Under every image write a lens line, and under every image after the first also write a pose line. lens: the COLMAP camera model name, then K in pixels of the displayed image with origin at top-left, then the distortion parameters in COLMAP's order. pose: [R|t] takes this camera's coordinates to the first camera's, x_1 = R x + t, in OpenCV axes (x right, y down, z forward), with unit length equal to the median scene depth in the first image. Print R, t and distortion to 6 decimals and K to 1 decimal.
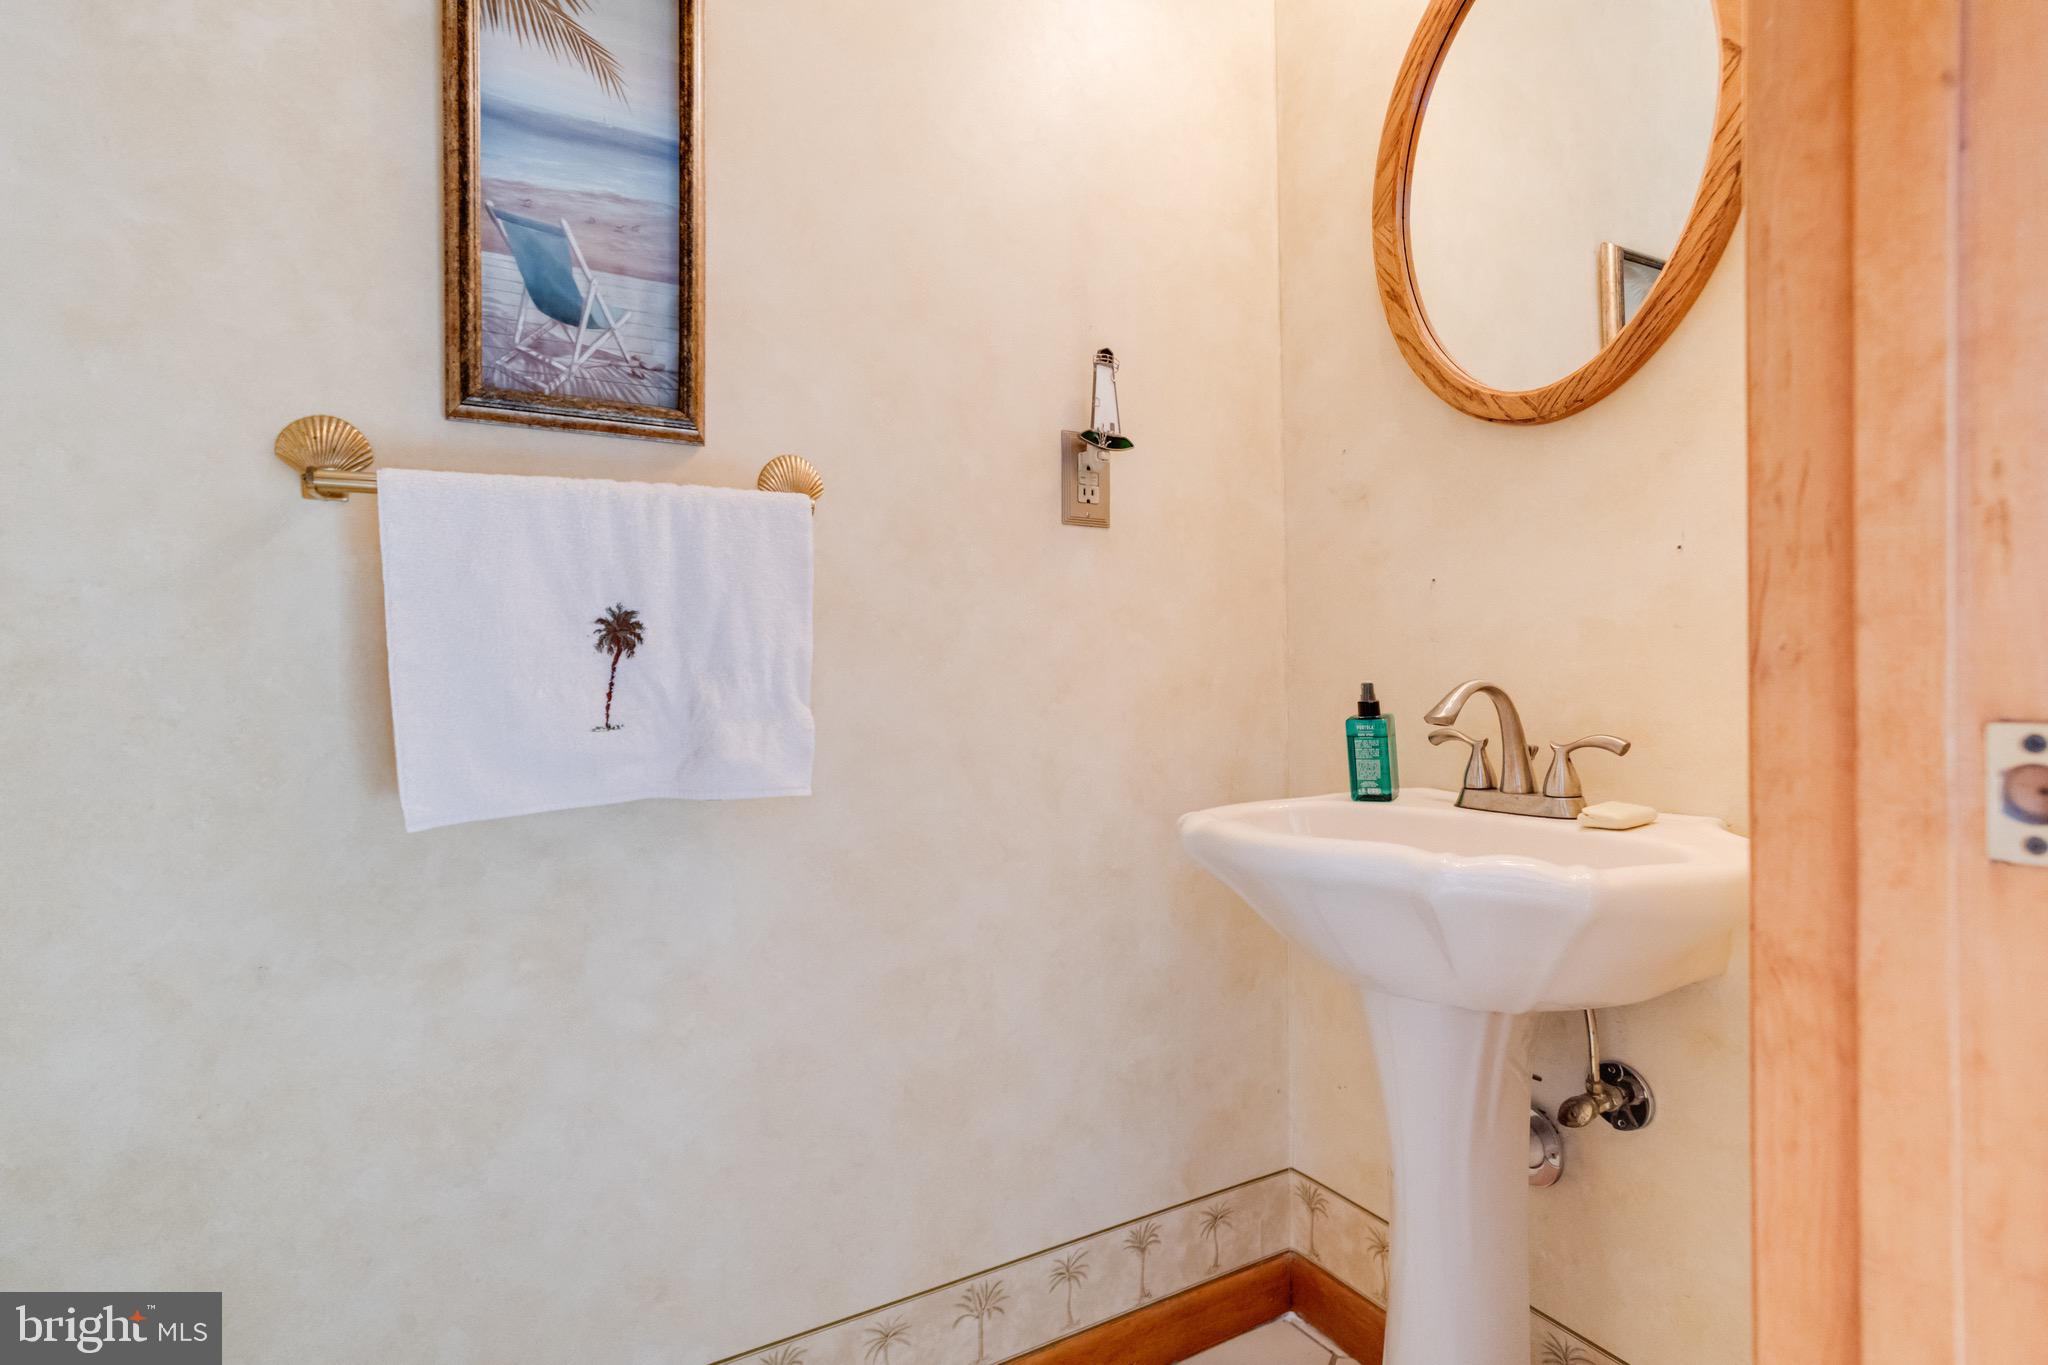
lens RADIAL K [[999.3, 0, 1012.3], [0, 999.3, 680.3], [0, 0, 1]] dist [-0.003929, 0.007988]
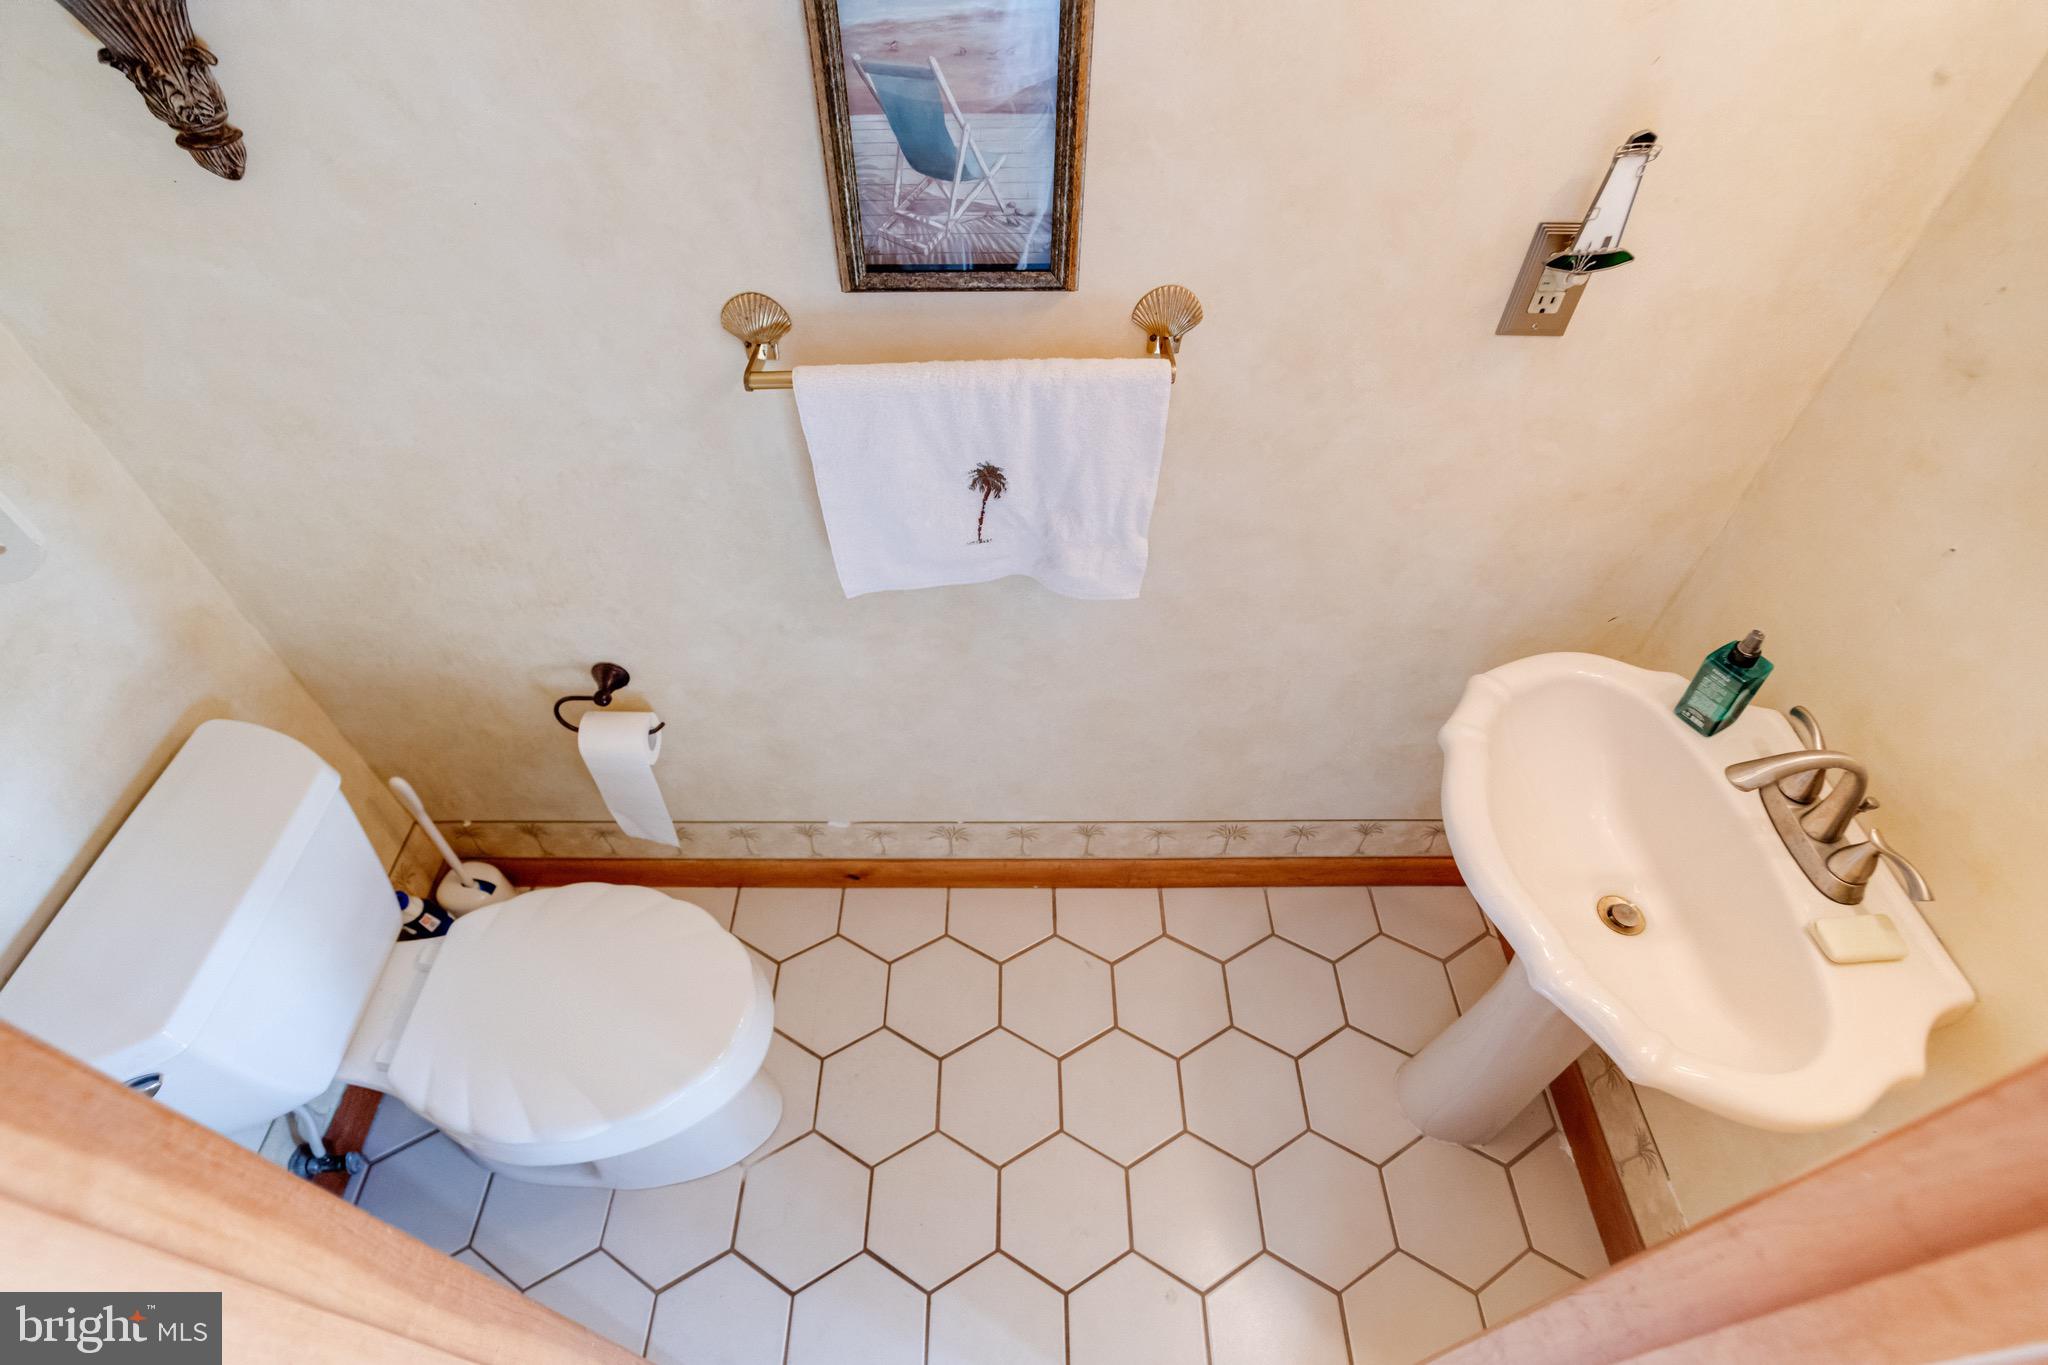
lens RADIAL K [[999.3, 0, 1021.9], [0, 999.3, 687.0], [0, 0, 1]] dist [-0.003929, 0.007988]
pose [[0.879180, 0.367433, -0.303373, 0.081203], [-0.020157, 0.664793, 0.746755, -0.739512], [0.476063, -0.650417, 0.591879, 0.167778]]
